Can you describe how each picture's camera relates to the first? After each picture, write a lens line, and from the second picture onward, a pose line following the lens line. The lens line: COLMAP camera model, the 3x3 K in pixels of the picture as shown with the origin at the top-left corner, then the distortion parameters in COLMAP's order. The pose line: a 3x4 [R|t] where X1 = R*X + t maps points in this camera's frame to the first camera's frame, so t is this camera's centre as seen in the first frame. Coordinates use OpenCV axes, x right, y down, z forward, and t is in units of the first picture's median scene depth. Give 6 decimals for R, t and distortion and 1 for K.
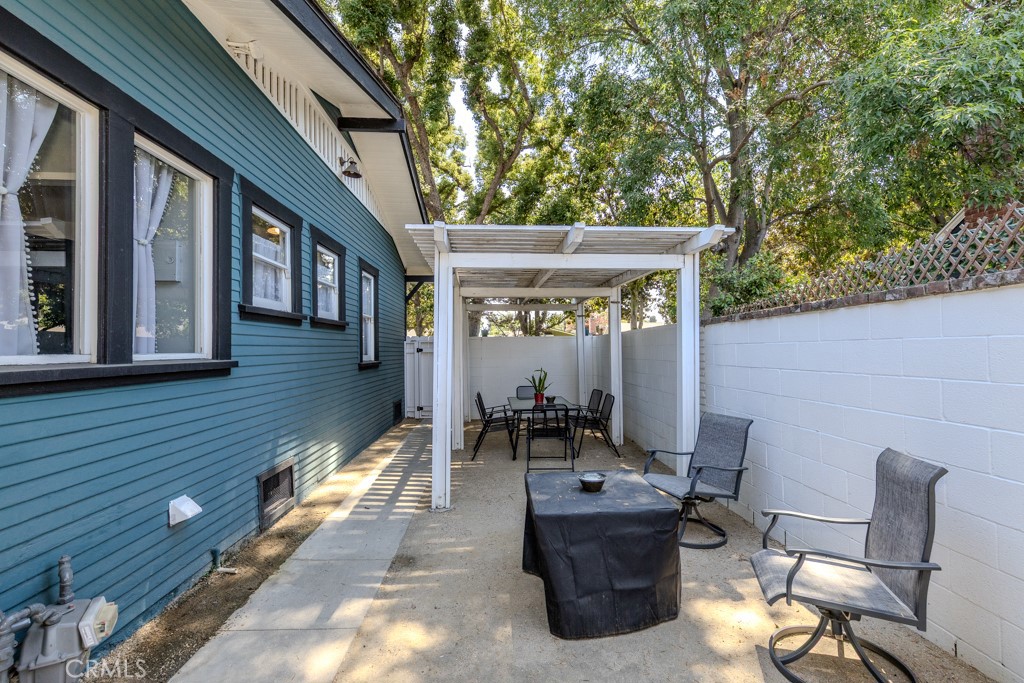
lens RADIAL K [[421.7, 0, 512.0], [0, 421.7, 341.5], [0, 0, 1]] dist [-0.000623, -0.000053]
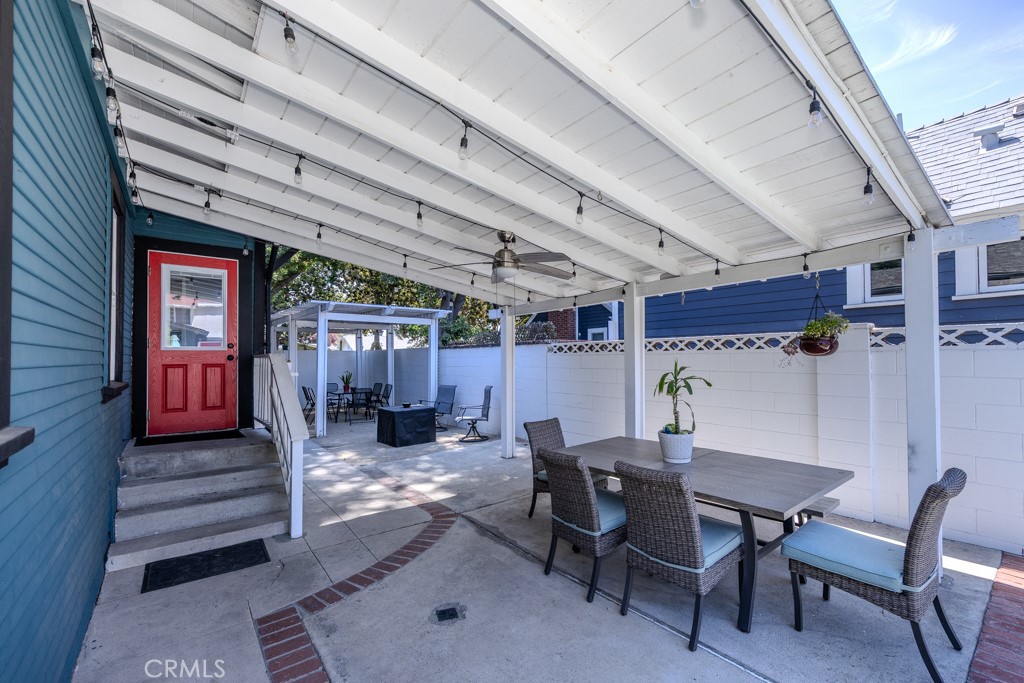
lens RADIAL K [[421.7, 0, 512.0], [0, 421.7, 341.5], [0, 0, 1]] dist [-0.000623, -0.000053]
pose [[0.809360, 0.026851, 0.586699, -0.658691], [-0.011544, 0.999489, -0.029818, -0.016884], [-0.587199, 0.017360, 0.809256, -1.257890]]
